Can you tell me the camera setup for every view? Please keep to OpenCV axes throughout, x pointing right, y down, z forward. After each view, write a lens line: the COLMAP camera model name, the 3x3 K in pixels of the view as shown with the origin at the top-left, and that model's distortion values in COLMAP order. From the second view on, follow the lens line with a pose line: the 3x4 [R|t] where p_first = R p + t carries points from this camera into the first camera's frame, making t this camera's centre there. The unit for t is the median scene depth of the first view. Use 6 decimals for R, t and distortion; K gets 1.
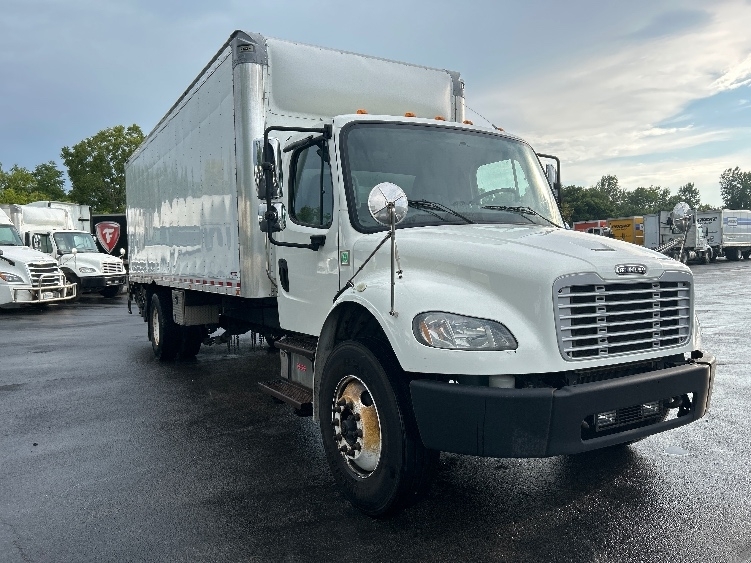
lens RADIAL K [[581.6, 0, 373.7], [0, 581.6, 285.6], [0, 0, 1]] dist [0.010853, -0.002471]
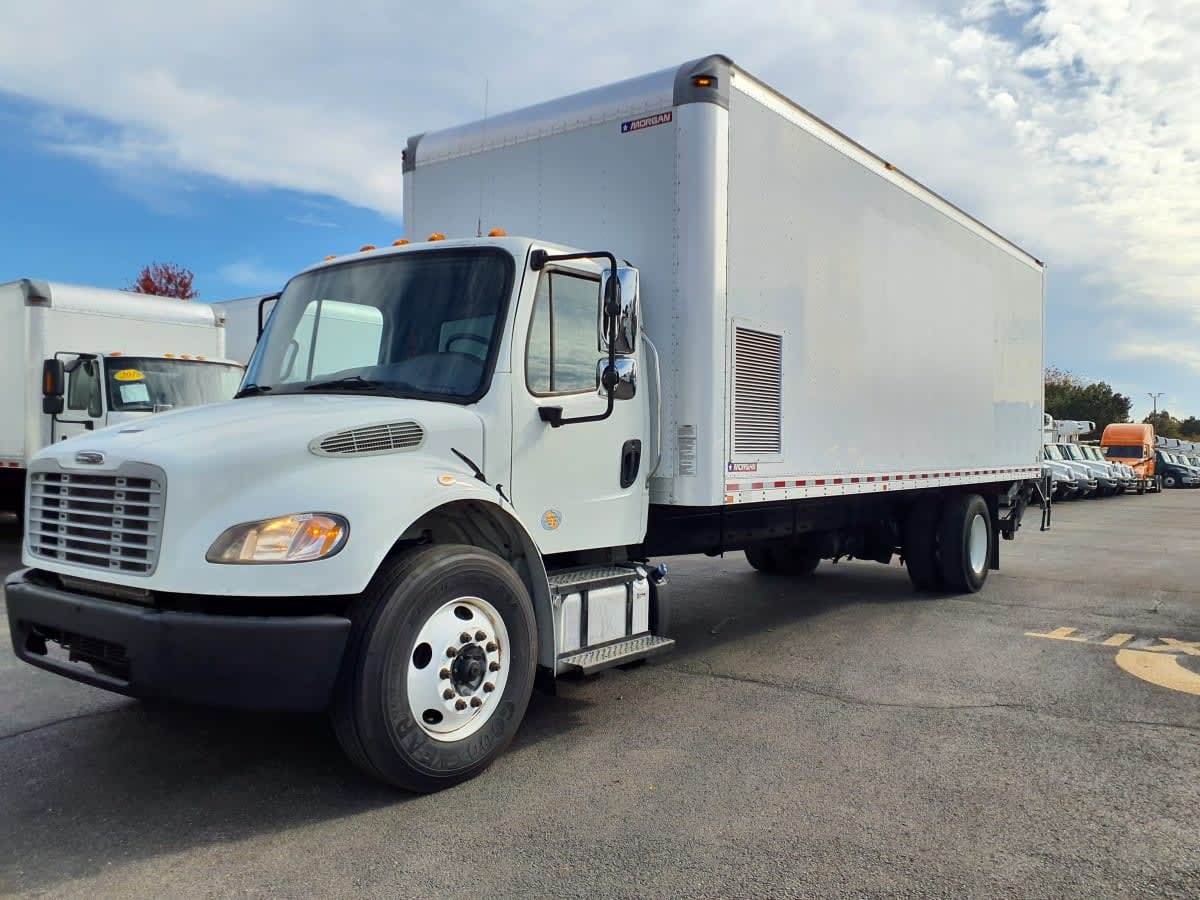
lens RADIAL K [[929.3, 0, 596.1], [0, 929.3, 451.2], [0, 0, 1]] dist [0.010853, -0.002471]
pose [[0.370561, 0.020078, -0.928591, 1.763625], [-0.054910, 0.998491, -0.000323, -0.069341], [0.927183, 0.051108, 0.371105, 1.125609]]
